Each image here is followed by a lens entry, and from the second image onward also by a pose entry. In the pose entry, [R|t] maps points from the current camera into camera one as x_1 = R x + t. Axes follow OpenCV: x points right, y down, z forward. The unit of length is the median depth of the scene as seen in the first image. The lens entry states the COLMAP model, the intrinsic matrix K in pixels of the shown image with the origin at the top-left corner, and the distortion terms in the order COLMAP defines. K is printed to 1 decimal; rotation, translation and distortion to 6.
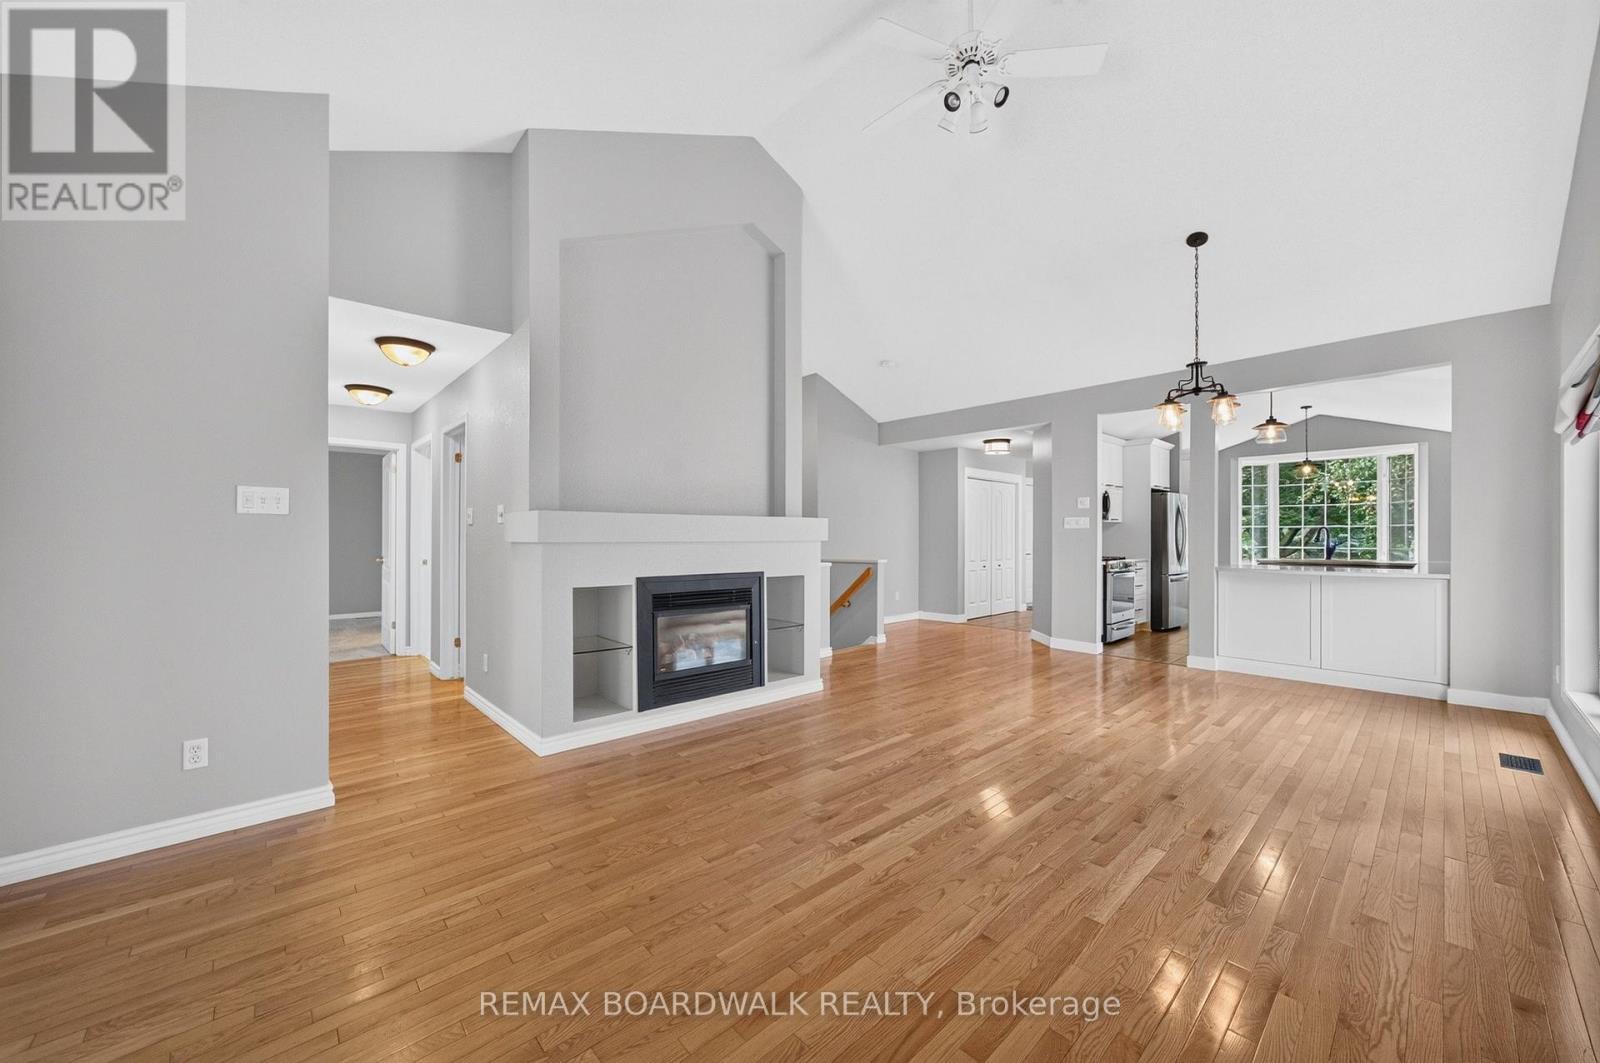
lens RADIAL K [[600.1, 0, 738.7], [0, 600.1, 536.8], [0, 0, 1]] dist [0.000948, 0.000818]
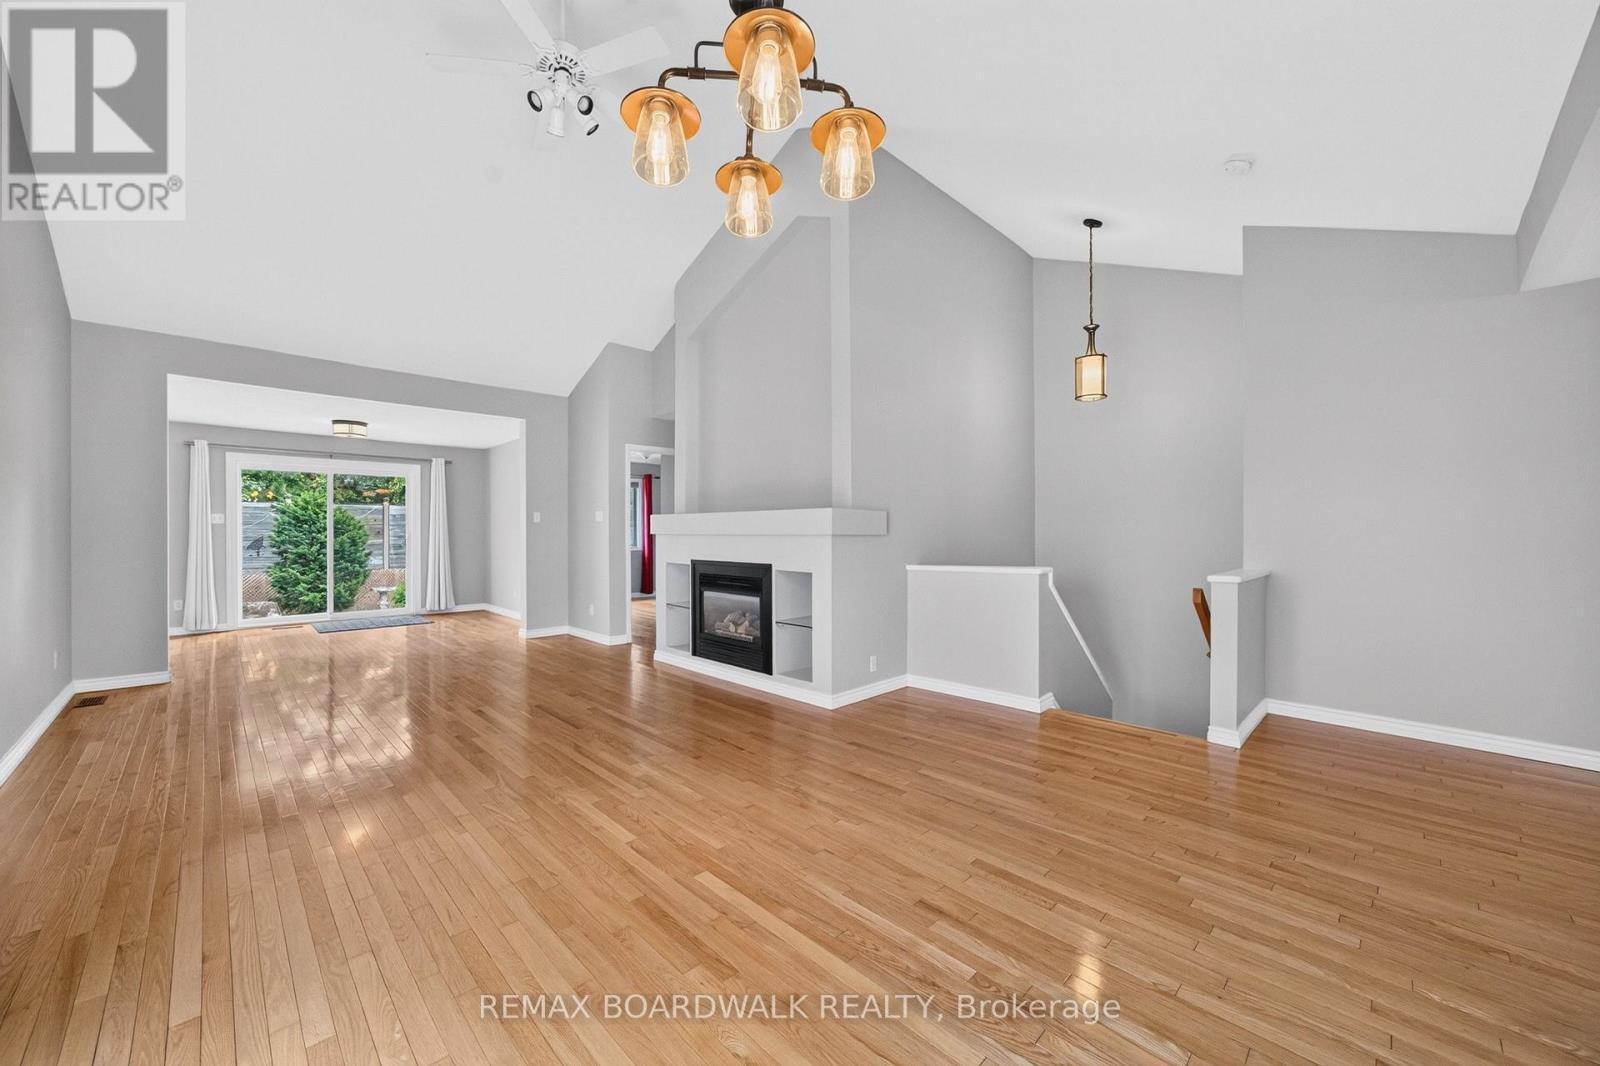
lens RADIAL K [[600.1, 0, 805.6], [0, 600.1, 534.5], [0, 0, 1]] dist [0.000948, 0.000818]
pose [[0.085744, 0.003713, -0.996310, 1.096118], [-0.000142, 0.999993, 0.003715, 0.002695], [0.996317, -0.000177, 0.085744, 0.994633]]
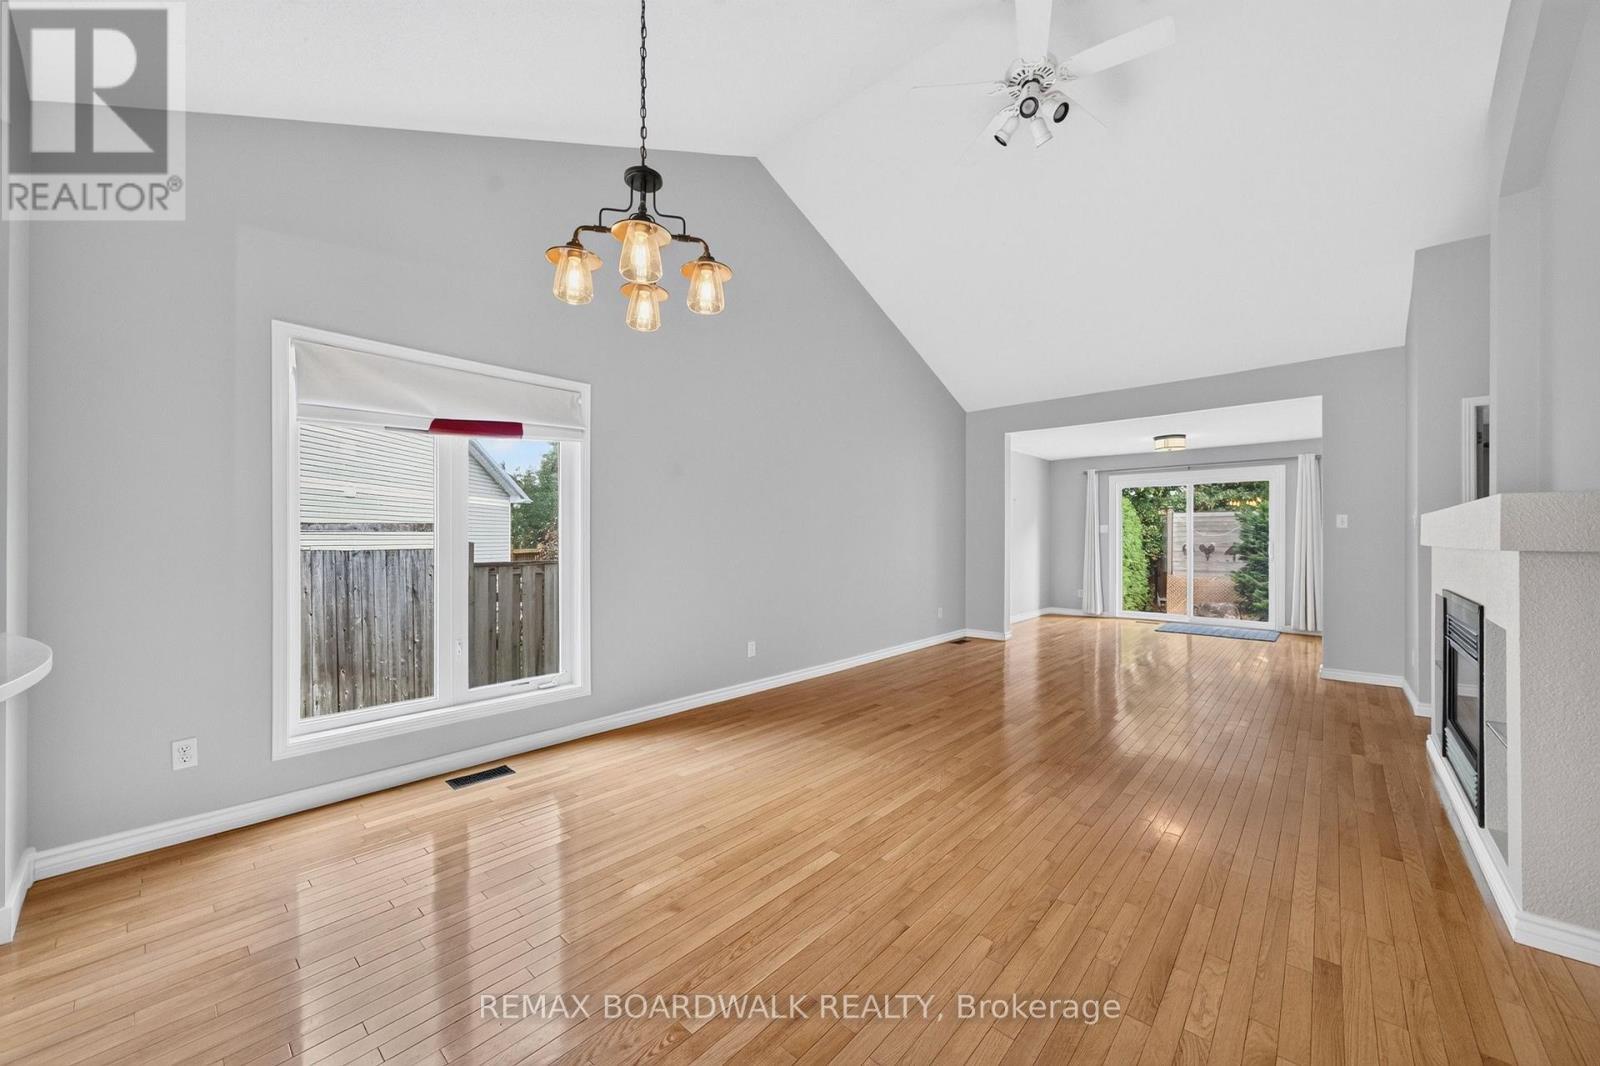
lens RADIAL K [[600.1, 0, 764.5], [0, 600.1, 535.5], [0, 0, 1]] dist [0.000948, 0.000818]
pose [[-0.992807, -0.000824, -0.119725, 0.729347], [-0.000300, 0.999990, -0.004391, -0.002087], [0.119727, -0.004323, -0.992797, 1.481473]]
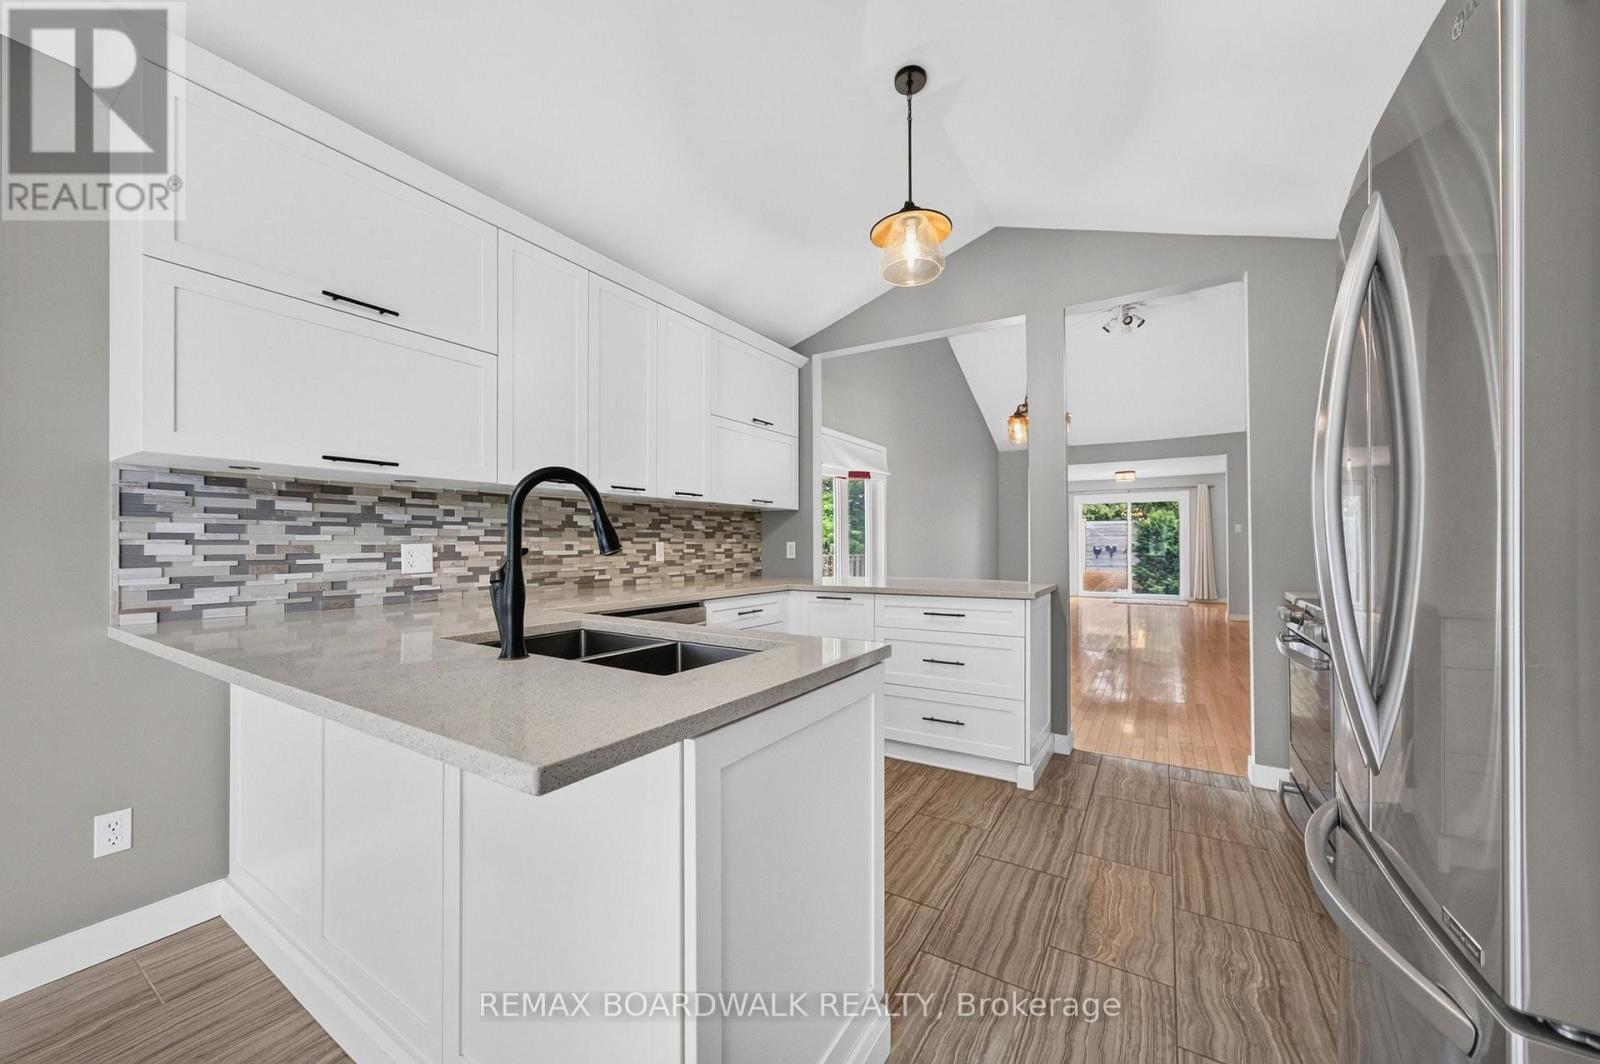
lens RADIAL K [[600.1, 0, 778.7], [0, 600.1, 531.3], [0, 0, 1]] dist [0.000948, 0.000818]
pose [[-0.953079, -0.004783, -0.302685, 1.590584], [0.001227, 0.999806, -0.019661, 0.012561], [0.302720, -0.019110, -0.952888, 1.929240]]
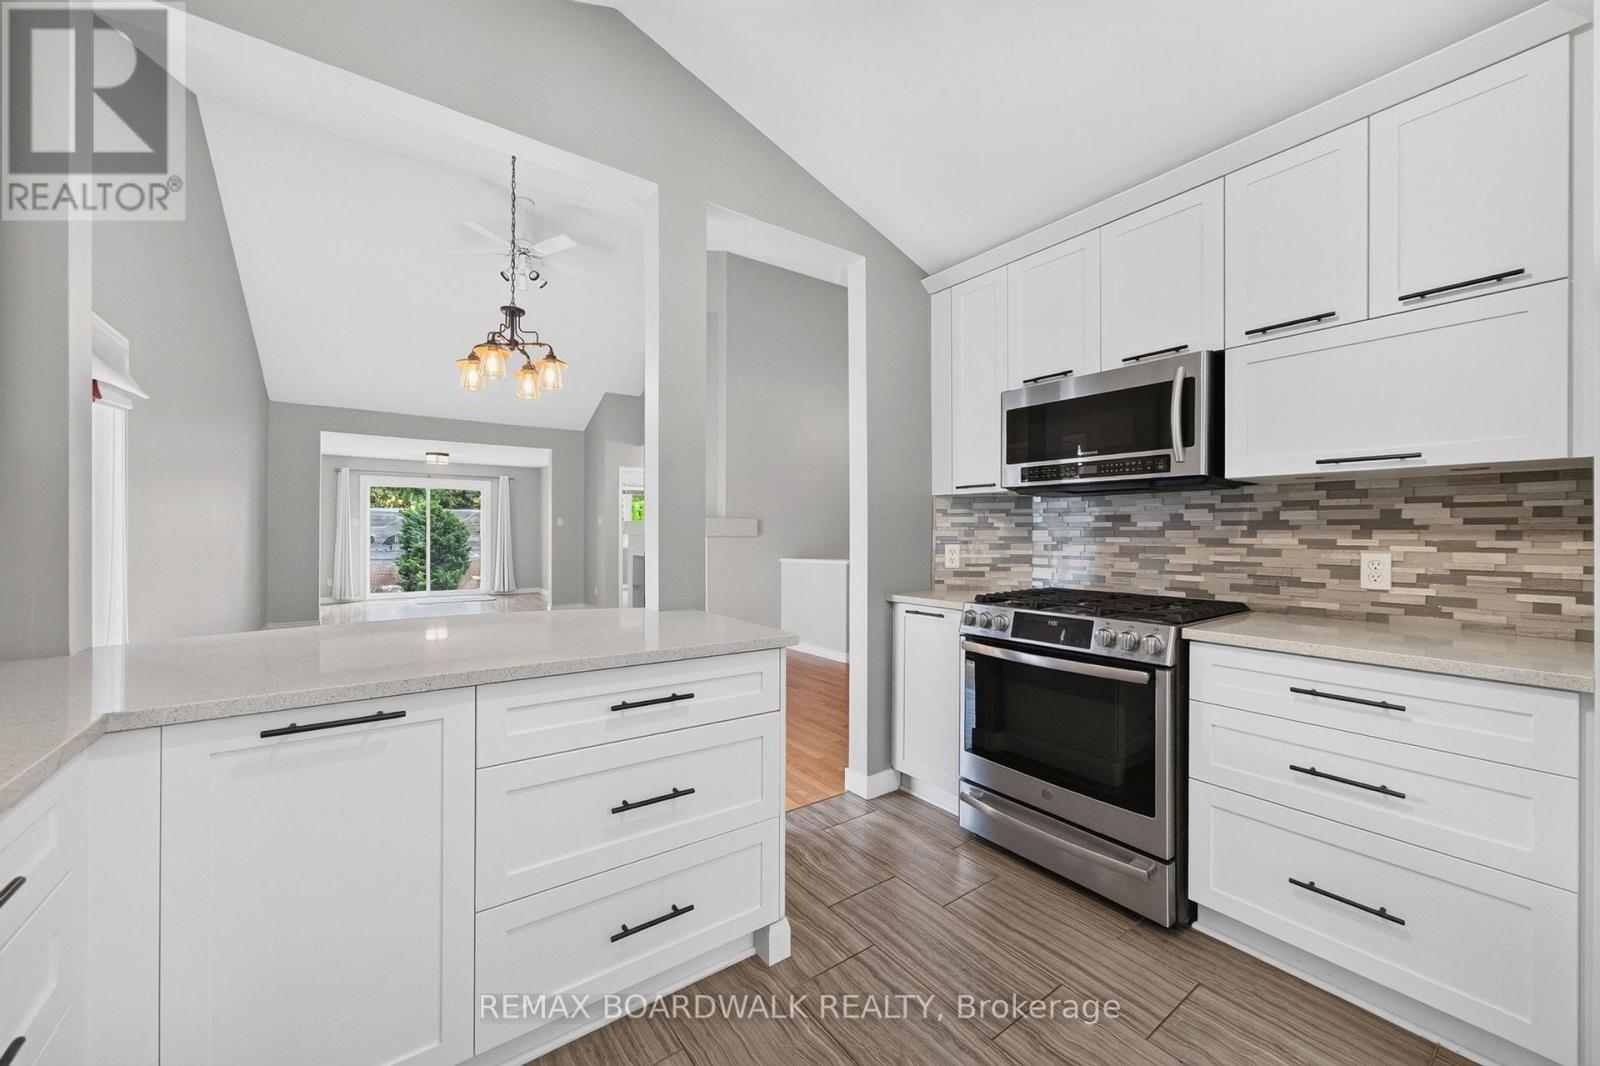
lens RADIAL K [[600.1, 0, 797.8], [0, 600.1, 535.9], [0, 0, 1]] dist [0.000948, 0.000818]
pose [[-0.075228, 0.004450, -0.997156, 1.530747], [-0.005409, 0.999974, 0.004871, -0.000934], [0.997152, 0.005760, -0.075202, 1.438239]]
